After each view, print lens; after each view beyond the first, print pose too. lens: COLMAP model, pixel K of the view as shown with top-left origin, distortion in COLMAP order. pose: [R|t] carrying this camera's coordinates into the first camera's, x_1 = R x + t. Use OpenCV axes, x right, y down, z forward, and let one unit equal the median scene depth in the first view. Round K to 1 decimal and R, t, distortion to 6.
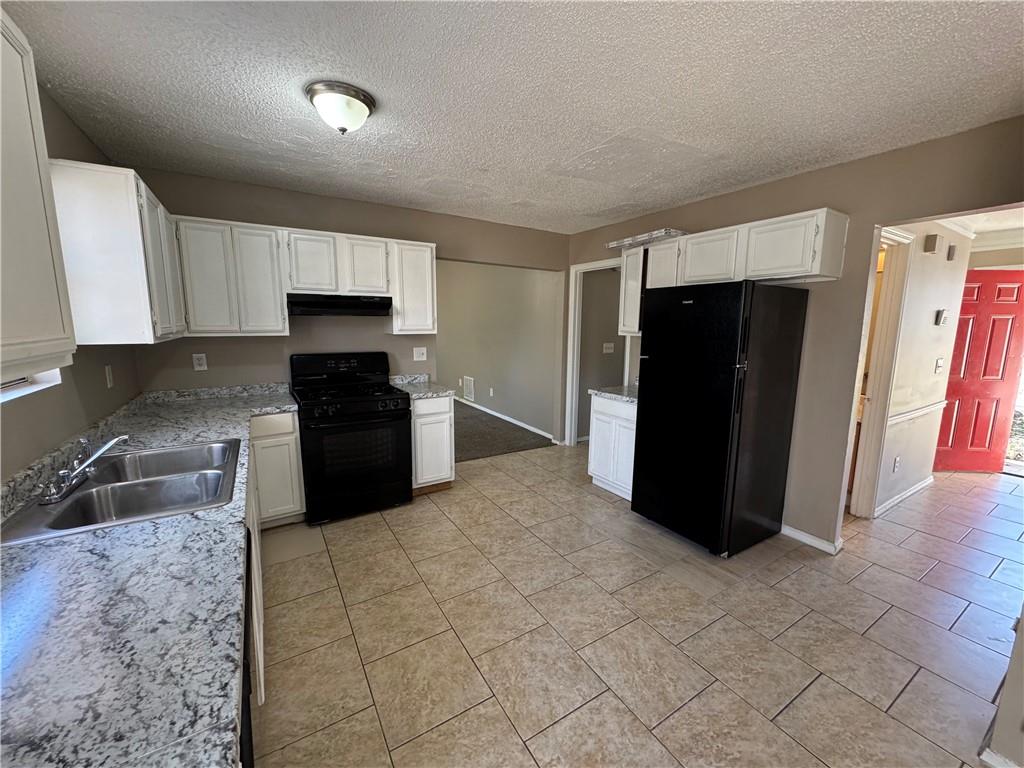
lens RADIAL K [[406.5, 0, 510.9], [0, 406.5, 382.6], [0, 0, 1]] dist [-0.000917, -0.001040]
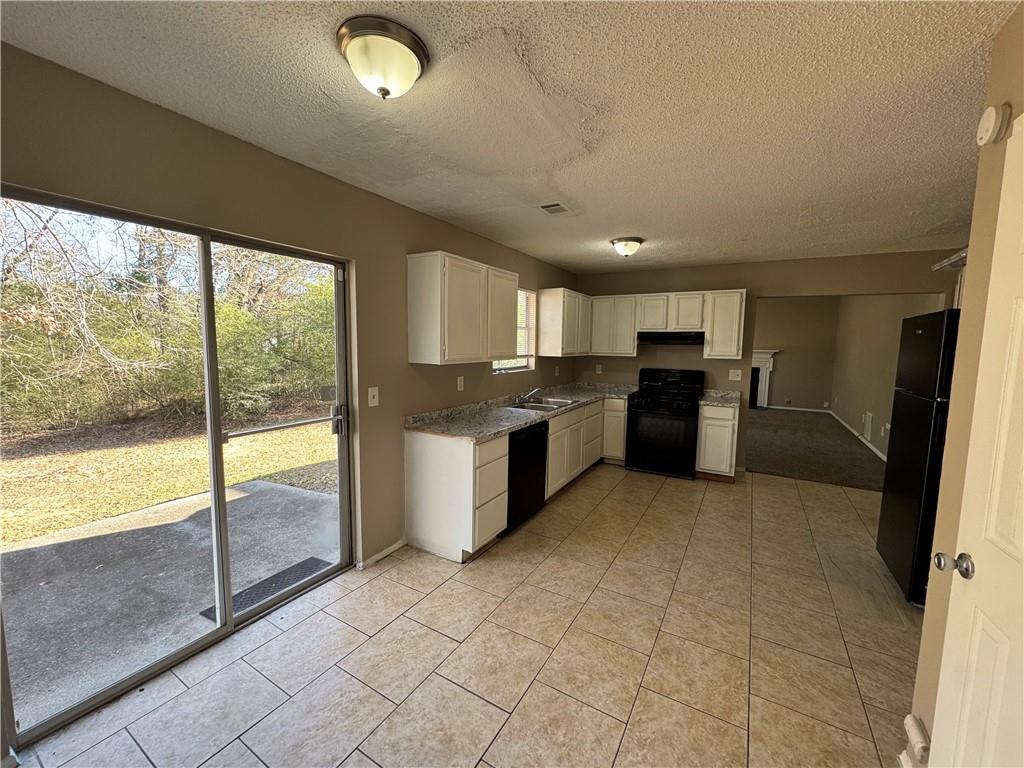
lens RADIAL K [[406.5, 0, 514.4], [0, 406.5, 383.3], [0, 0, 1]] dist [-0.000917, -0.001040]
pose [[0.473641, 0.085856, -0.876523, 0.703814], [-0.140475, 0.989860, 0.021050, 0.030436], [0.869443, 0.113159, 0.480899, -0.241356]]
